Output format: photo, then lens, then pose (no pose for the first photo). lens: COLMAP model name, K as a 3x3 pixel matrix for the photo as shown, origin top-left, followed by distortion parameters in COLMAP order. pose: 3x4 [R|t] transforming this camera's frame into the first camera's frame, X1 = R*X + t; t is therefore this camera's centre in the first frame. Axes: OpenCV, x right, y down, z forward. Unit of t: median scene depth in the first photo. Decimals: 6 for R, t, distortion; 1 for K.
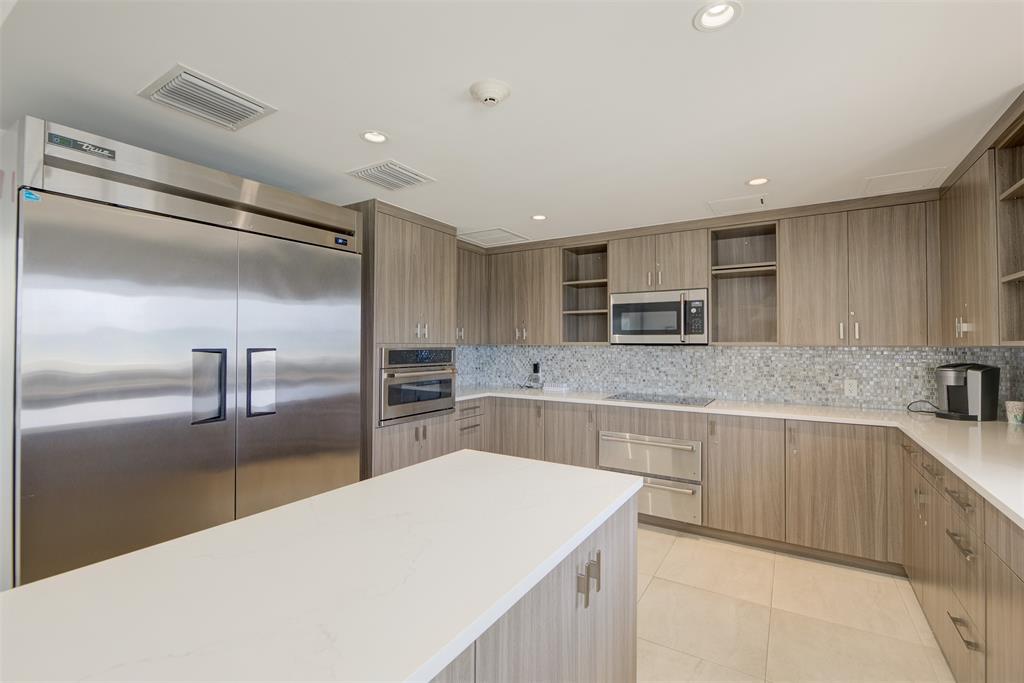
lens RADIAL K [[457.8, 0, 515.1], [0, 457.8, 335.7], [0, 0, 1]] dist [0.000375, 0.000036]
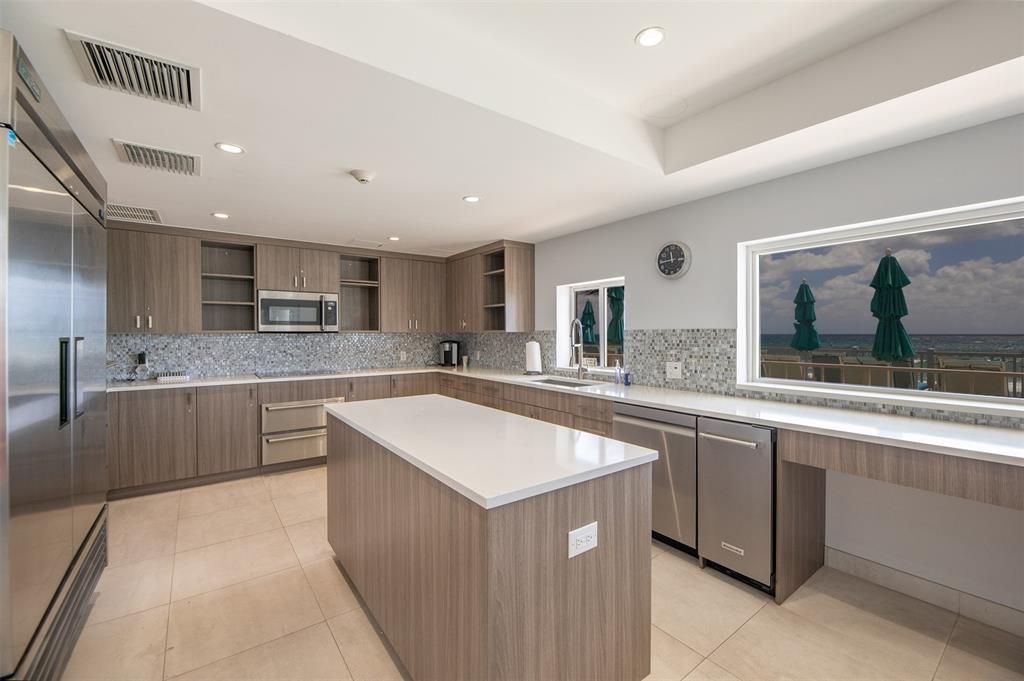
lens RADIAL K [[426.9, 0, 514.8], [0, 426.9, 336.4], [0, 0, 1]] dist [-0.000730, -0.000038]
pose [[0.383104, -0.012734, 0.923617, -0.564099], [-0.012353, 0.999745, 0.018908, 0.000159], [-0.923623, -0.018653, 0.382849, -0.036717]]
